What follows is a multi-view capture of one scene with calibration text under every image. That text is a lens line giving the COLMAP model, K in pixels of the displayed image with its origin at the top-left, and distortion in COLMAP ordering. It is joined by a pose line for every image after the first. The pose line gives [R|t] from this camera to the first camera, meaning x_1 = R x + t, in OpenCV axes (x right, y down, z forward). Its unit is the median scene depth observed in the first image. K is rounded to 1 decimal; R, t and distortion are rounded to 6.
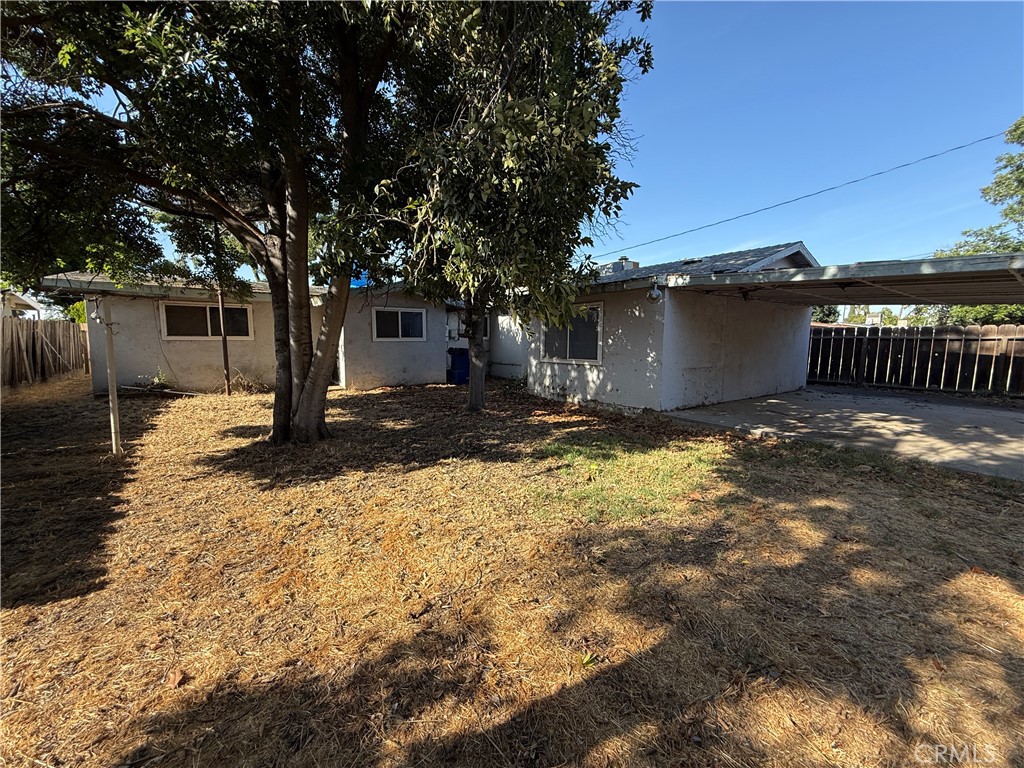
lens RADIAL K [[411.5, 0, 513.0], [0, 411.5, 386.0], [0, 0, 1]] dist [0.003010, -0.000462]
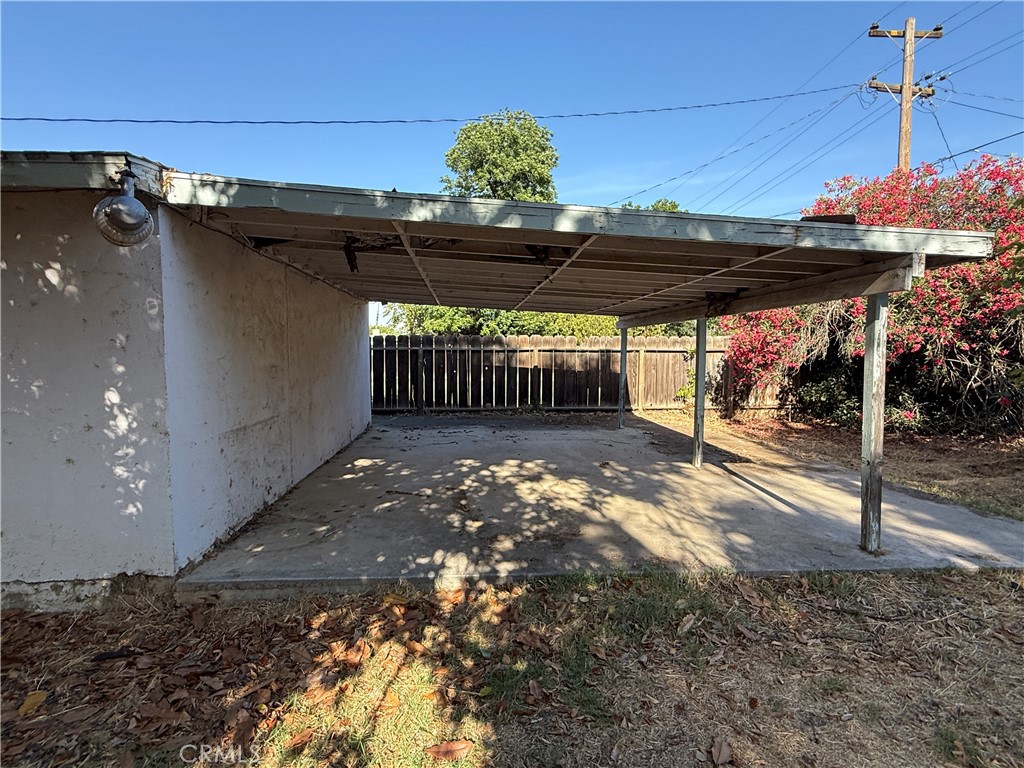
lens RADIAL K [[541.4, 0, 515.4], [0, 541.4, 385.4], [0, 0, 1]] dist [-0.000392, -0.001934]
pose [[0.517472, -0.061482, 0.853488, 0.109458], [0.099596, 0.994964, 0.011288, -0.055498], [-0.849884, 0.079163, 0.520989, 0.424799]]
